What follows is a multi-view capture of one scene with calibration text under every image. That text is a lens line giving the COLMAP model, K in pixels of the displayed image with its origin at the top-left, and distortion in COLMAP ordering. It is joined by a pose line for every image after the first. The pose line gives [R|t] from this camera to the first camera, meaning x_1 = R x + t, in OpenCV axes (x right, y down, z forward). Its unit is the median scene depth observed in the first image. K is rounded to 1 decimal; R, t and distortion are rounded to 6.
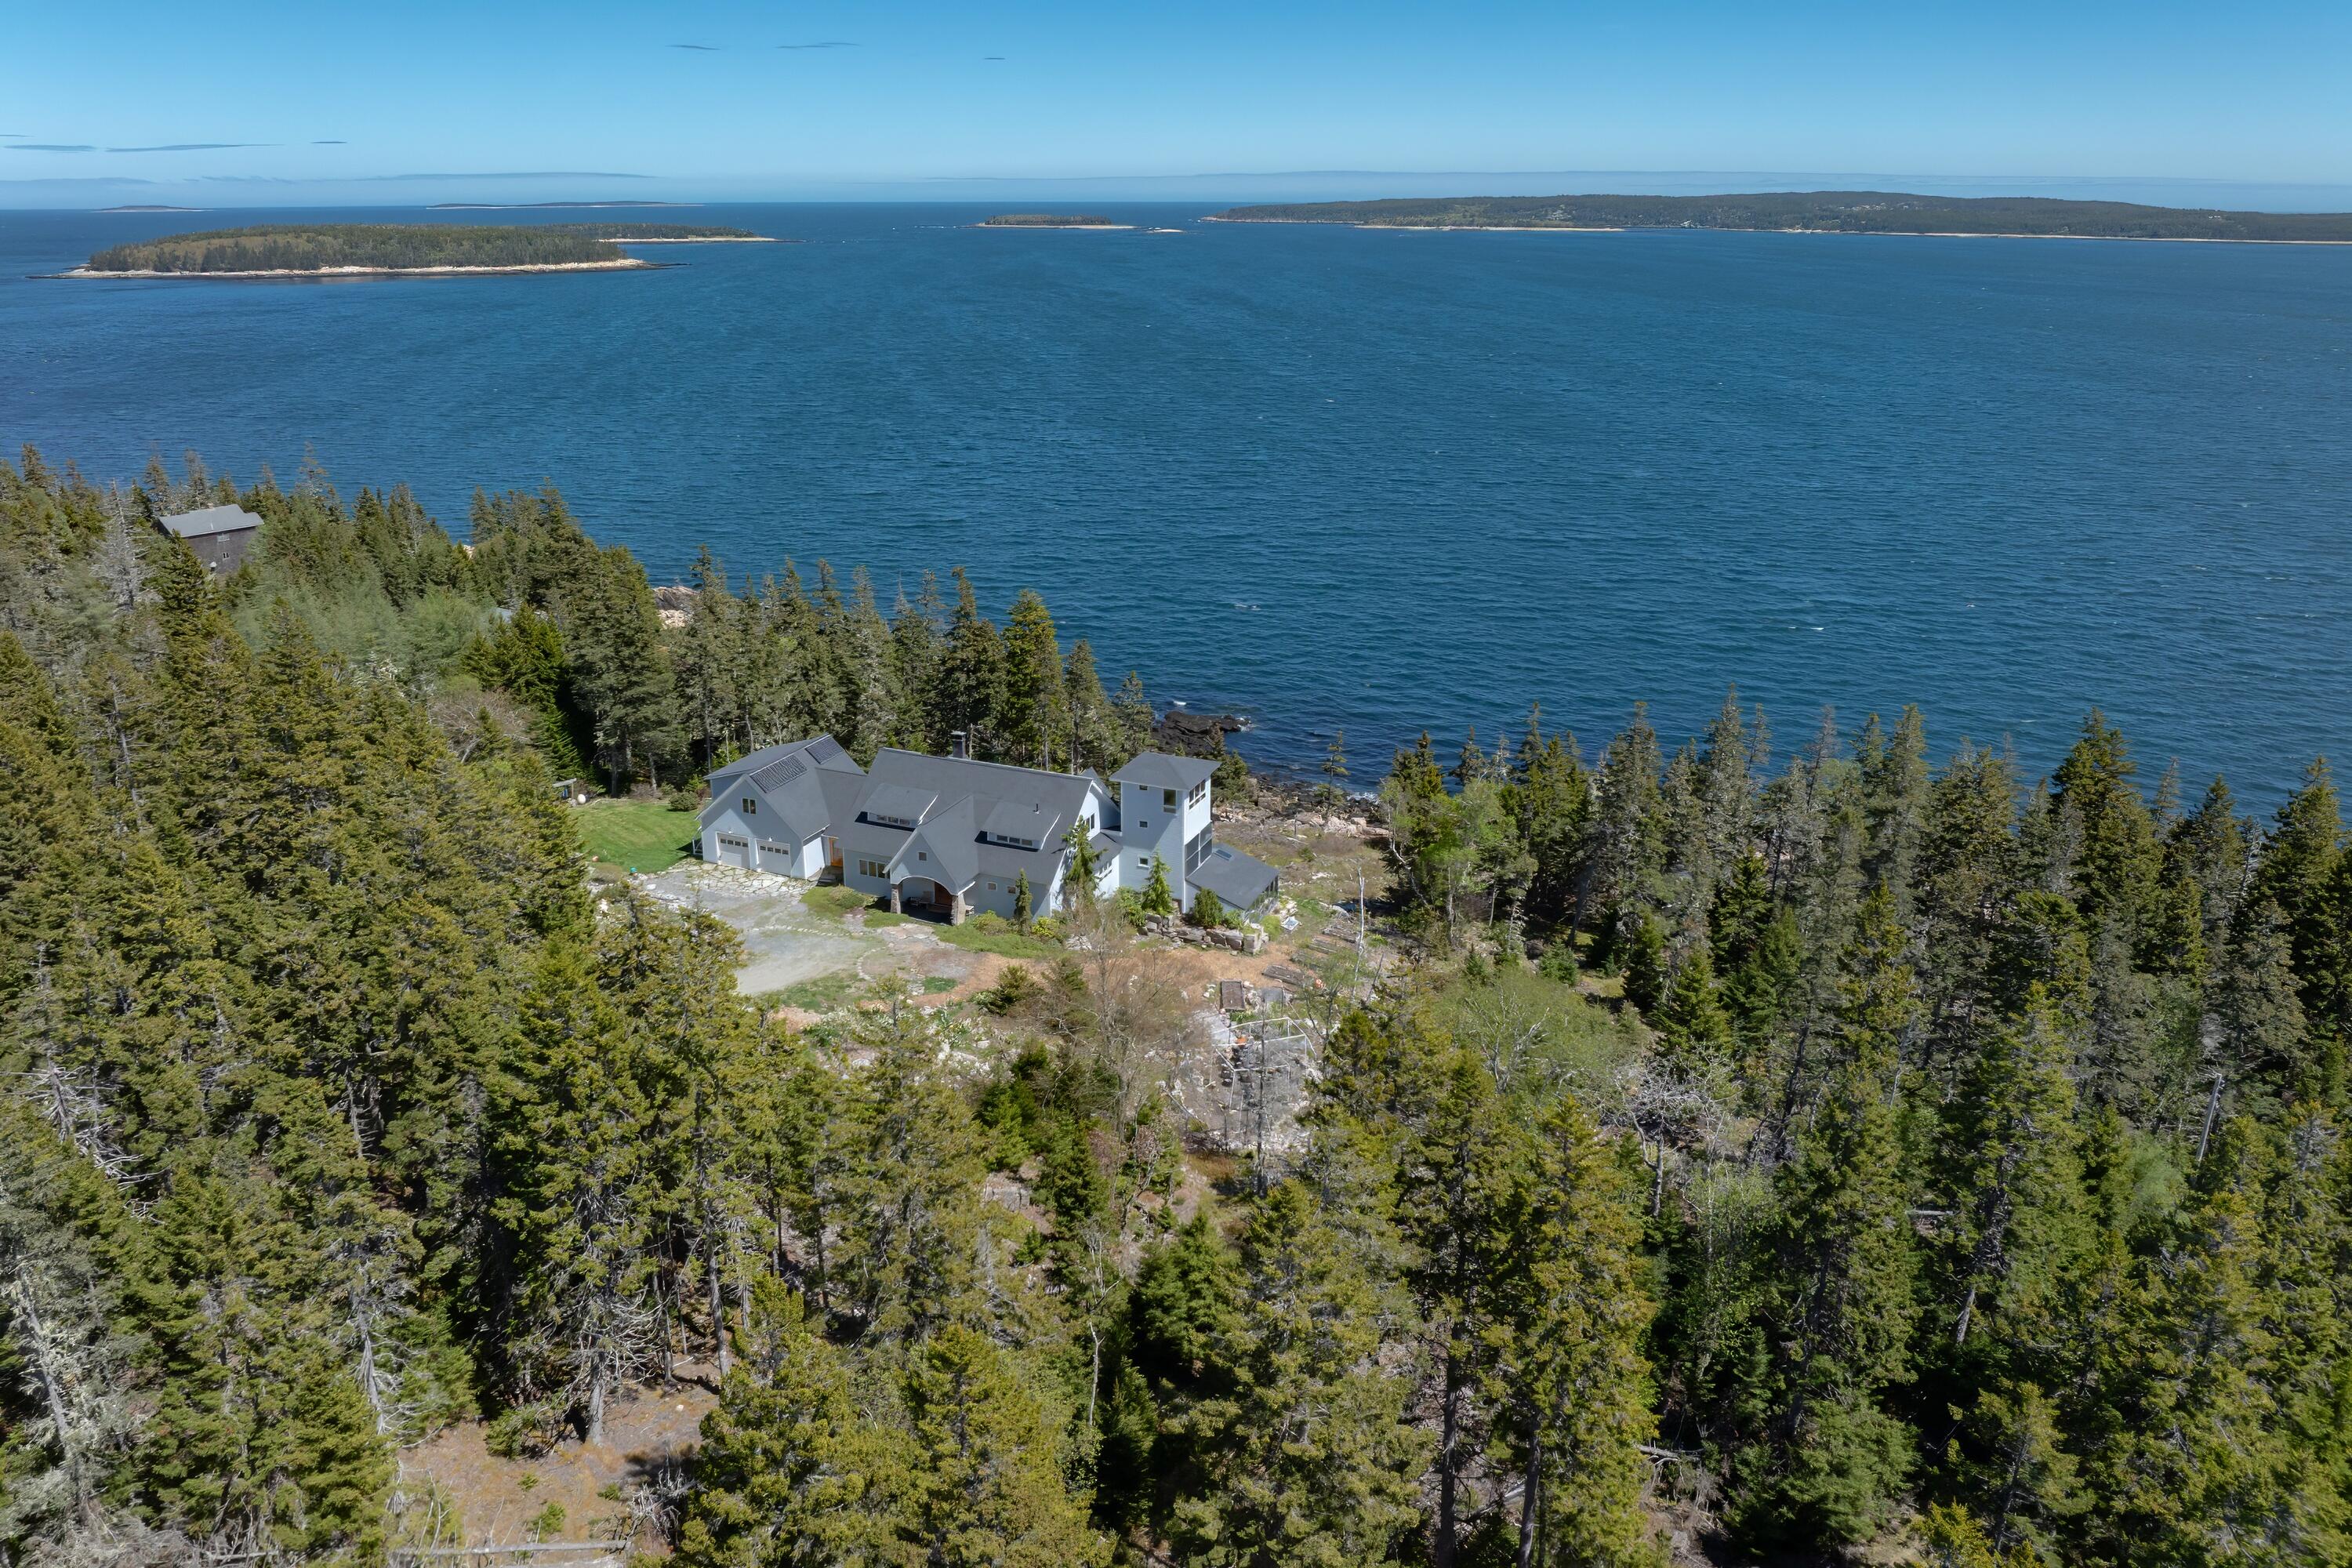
lens RADIAL K [[1648.7, 0, 1167.9], [0, 1648.7, 675.2], [0, 0, 1]] dist [-0.037858, -0.000330]
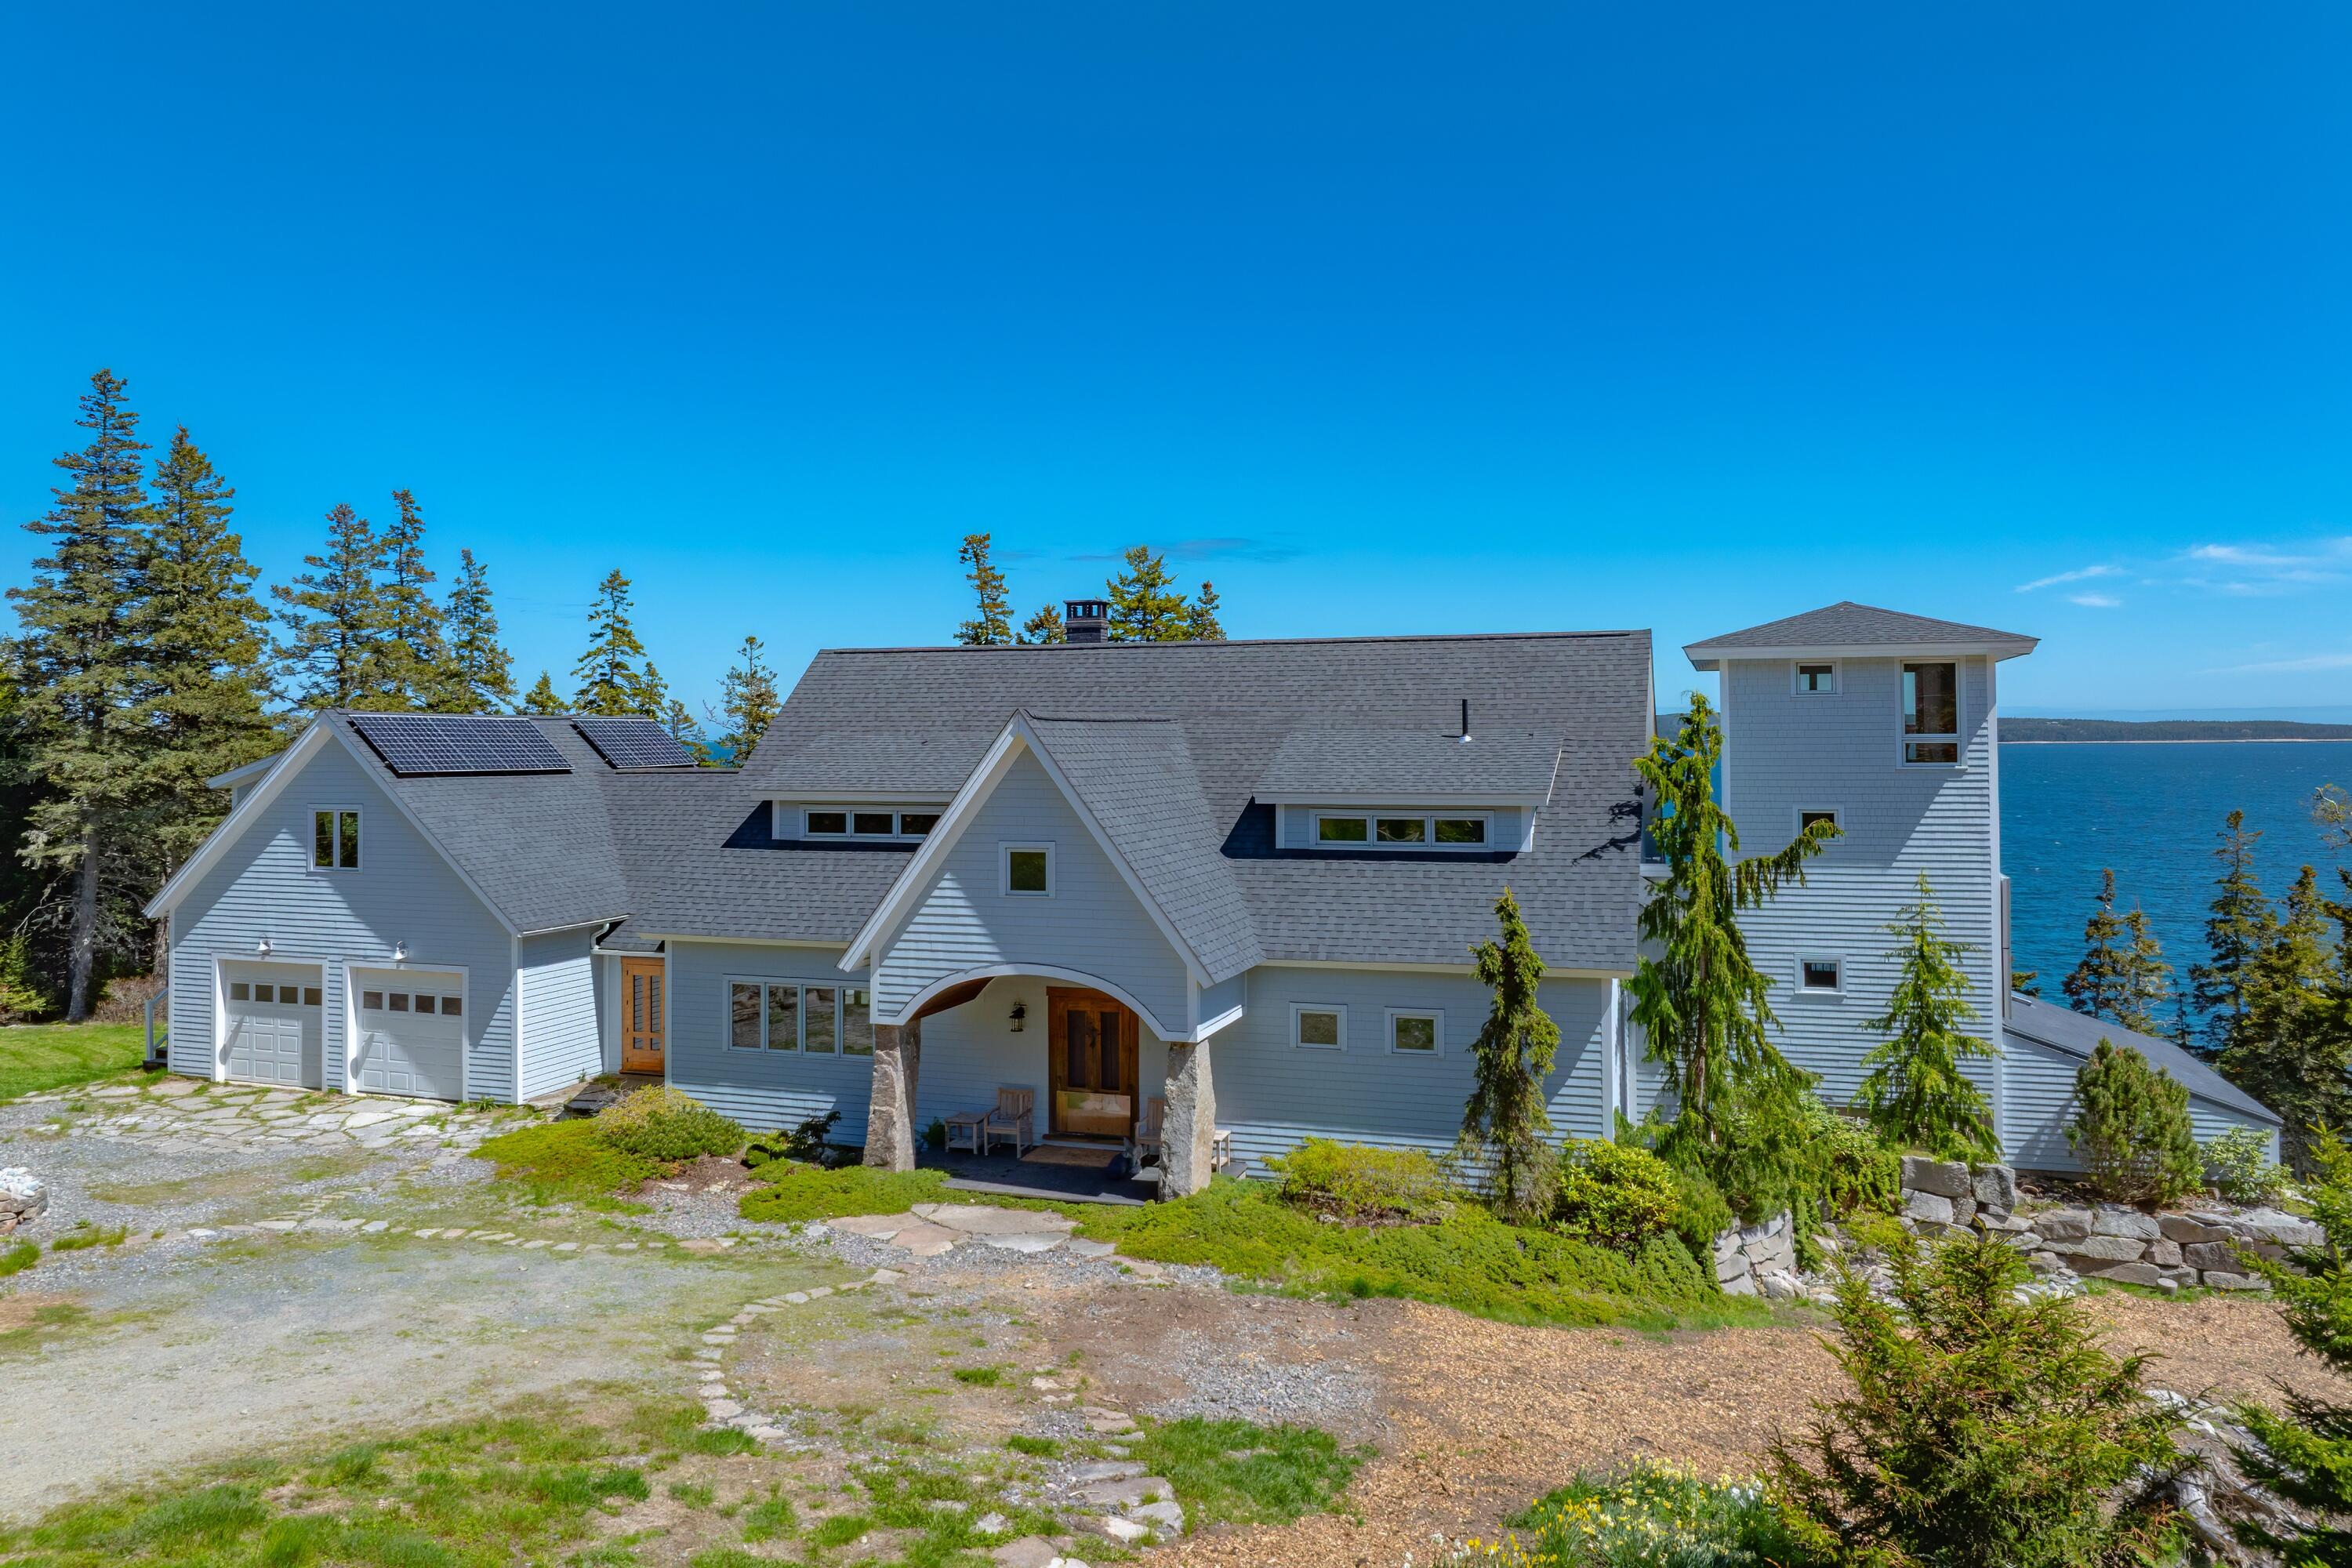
lens RADIAL K [[1648.7, 0, 1167.9], [0, 1648.7, 675.2], [0, 0, 1]] dist [-0.037858, -0.000330]
pose [[0.997305, -0.003274, 0.073299, -0.134934], [0.026032, 0.949802, -0.311765, 0.142576], [-0.068599, 0.312833, 0.947328, 0.719883]]
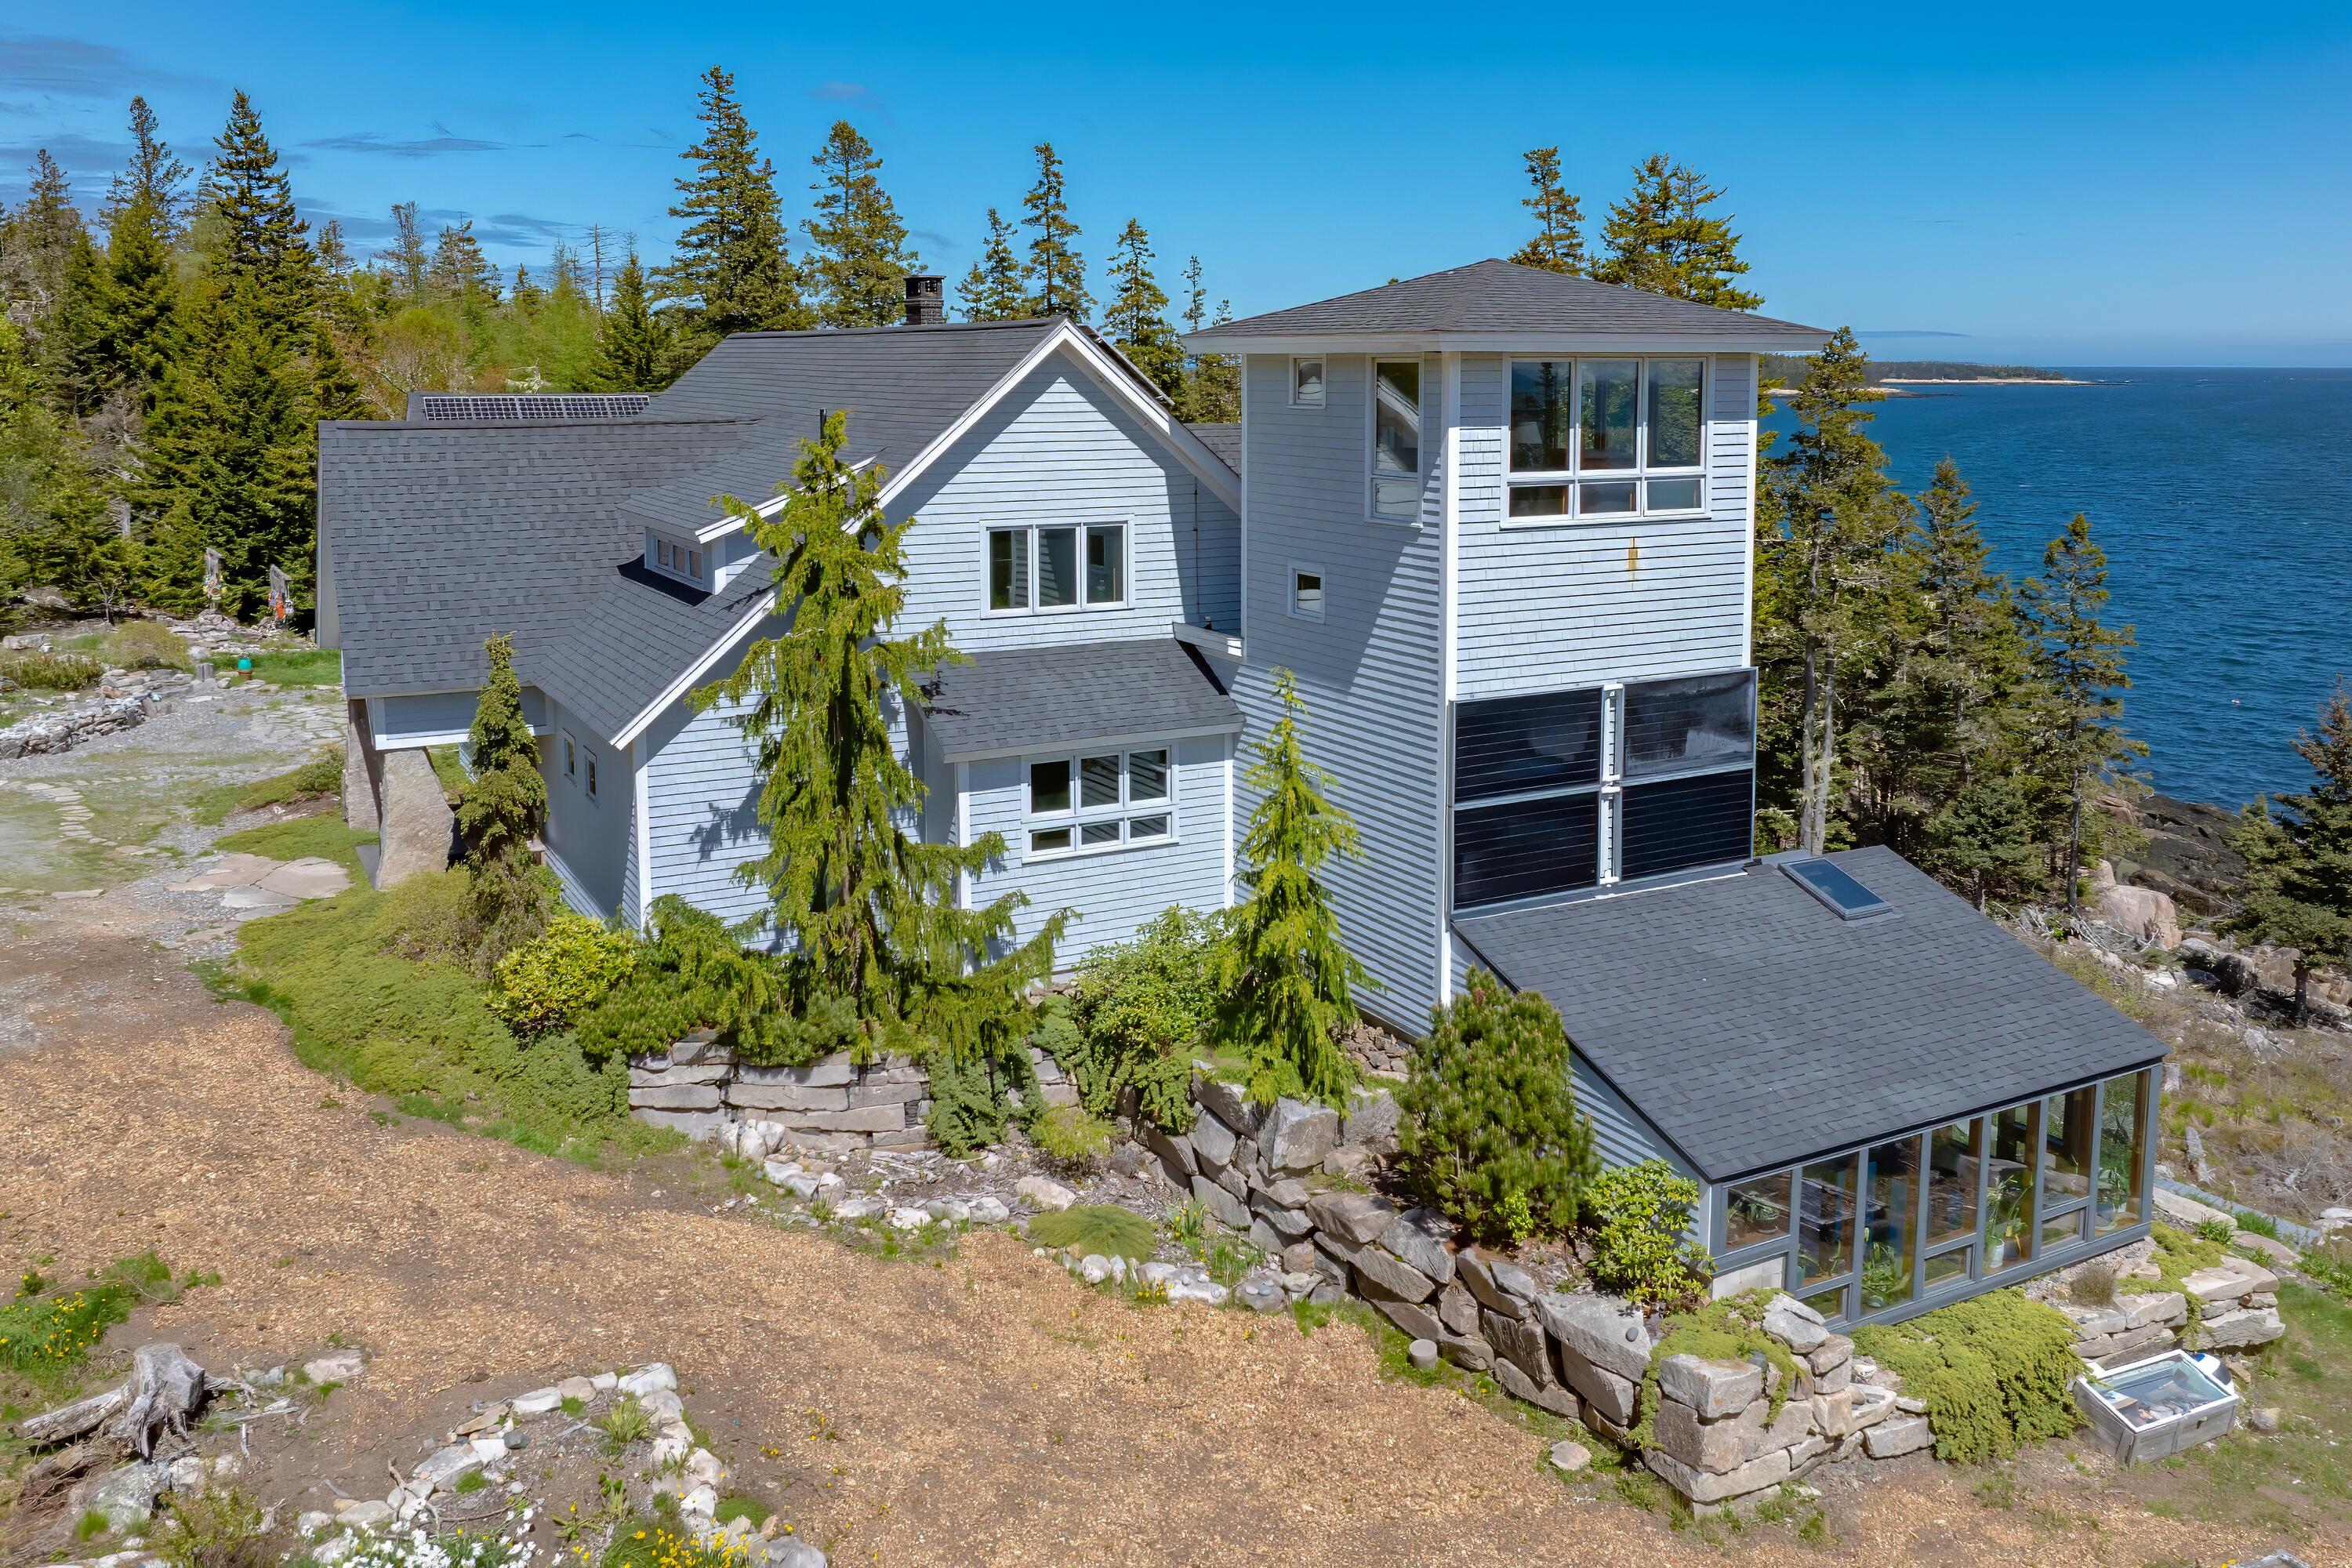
lens RADIAL K [[1936.8, 0, 1185.7], [0, 1936.8, 605.7], [0, 0, 1]] dist [-0.048119, 0.000431]
pose [[0.781324, 0.075965, -0.619485, 0.106494], [-0.170892, 0.980672, -0.095280, 0.110910], [0.600273, 0.180310, 0.779205, 0.791025]]
